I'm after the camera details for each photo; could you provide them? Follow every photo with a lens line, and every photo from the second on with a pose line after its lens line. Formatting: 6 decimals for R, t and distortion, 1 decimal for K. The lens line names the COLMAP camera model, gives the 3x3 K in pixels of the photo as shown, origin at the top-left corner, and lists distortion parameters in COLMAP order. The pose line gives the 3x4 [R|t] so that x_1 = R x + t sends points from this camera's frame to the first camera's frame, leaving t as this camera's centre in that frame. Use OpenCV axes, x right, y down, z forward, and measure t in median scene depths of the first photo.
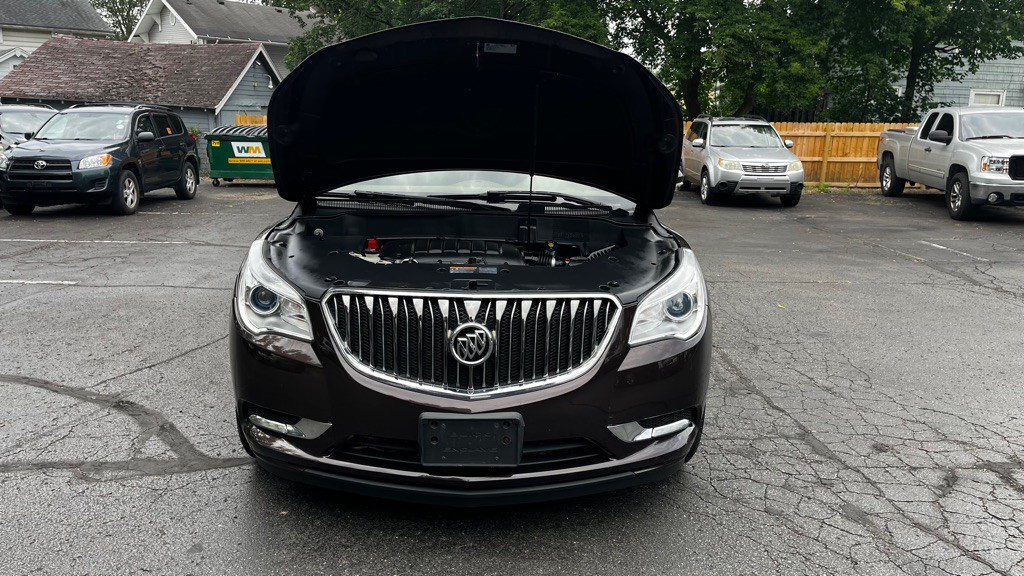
lens RADIAL K [[767.2, 0, 507.5], [0, 767.2, 285.2], [0, 0, 1]] dist [0.066939, -0.078574]
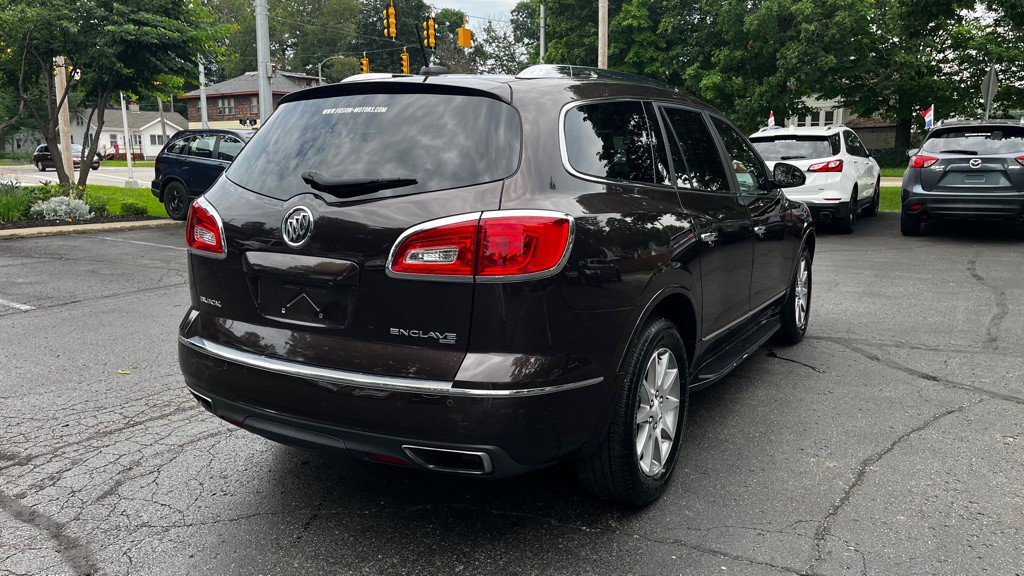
lens RADIAL K [[770.8, 0, 513.9], [0, 770.8, 286.3], [0, 0, 1]] dist [0.065895, -0.082789]
pose [[-0.848278, -0.122079, 0.515288, -0.337010], [0.087889, 0.927113, 0.364331, -0.287521], [-0.522207, 0.354342, -0.775720, 1.350546]]
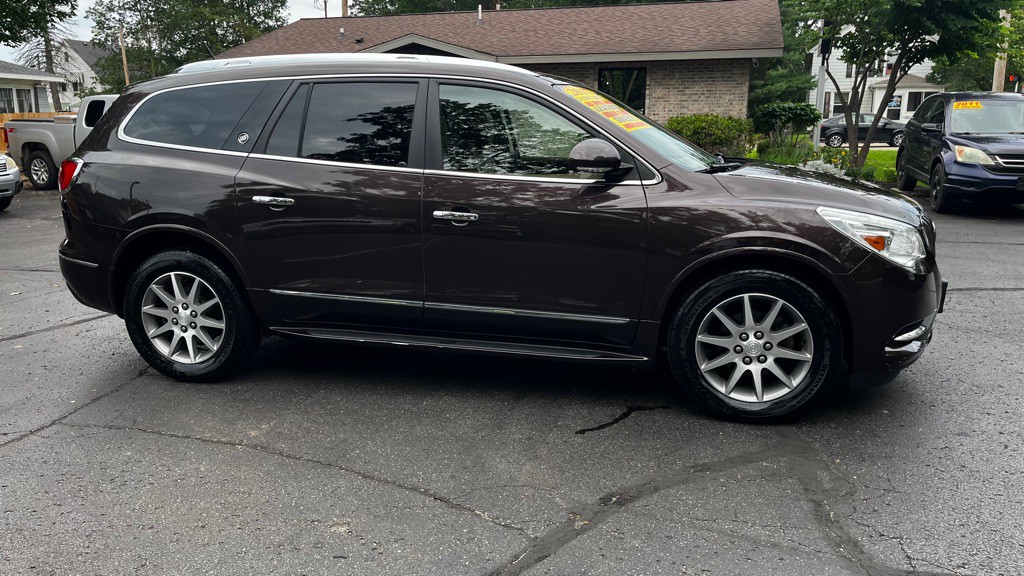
lens RADIAL K [[770.8, 0, 513.9], [0, 770.8, 286.3], [0, 0, 1]] dist [0.065895, -0.082789]
pose [[0.263746, -0.233949, 0.935792, -0.700628], [0.222727, 0.958696, 0.176901, -0.113942], [-0.938526, 0.161769, 0.304959, 0.507846]]
